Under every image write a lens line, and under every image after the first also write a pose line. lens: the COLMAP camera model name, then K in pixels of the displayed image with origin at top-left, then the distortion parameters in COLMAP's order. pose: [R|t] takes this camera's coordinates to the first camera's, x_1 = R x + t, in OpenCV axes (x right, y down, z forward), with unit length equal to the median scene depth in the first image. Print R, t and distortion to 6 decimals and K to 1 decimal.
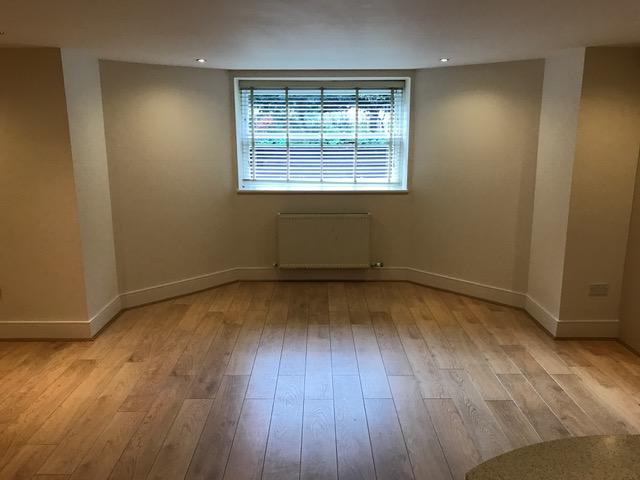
lens RADIAL K [[522.2, 0, 320.0], [0, 522.2, 240.0], [0, 0, 1]] dist [0.074770, -0.132859]
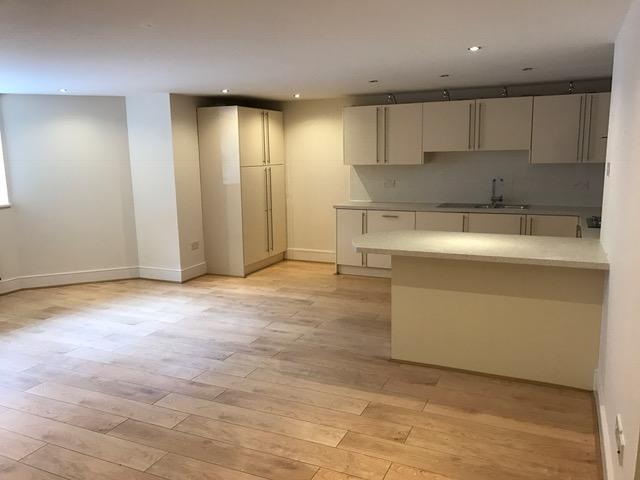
lens RADIAL K [[522.2, 0, 320.0], [0, 522.2, 240.0], [0, 0, 1]] dist [0.074770, -0.132859]
pose [[0.424179, -0.160705, 0.891205, -0.622412], [0.214197, 0.974007, 0.073687, 0.037039], [-0.879882, 0.159637, 0.447576, -0.037035]]
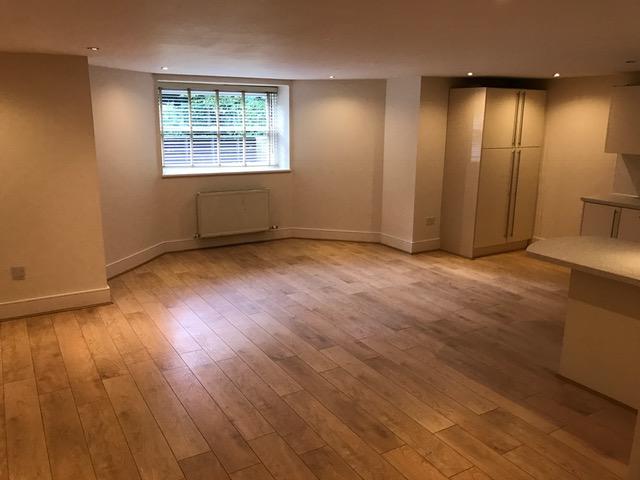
lens RADIAL K [[522.2, 0, 320.0], [0, 522.2, 240.0], [0, 0, 1]] dist [0.074770, -0.132859]
pose [[0.858327, -0.109945, 0.501185, -0.533186], [0.101583, 0.993851, 0.044051, 0.038886], [-0.502946, 0.013102, 0.864218, -0.228560]]
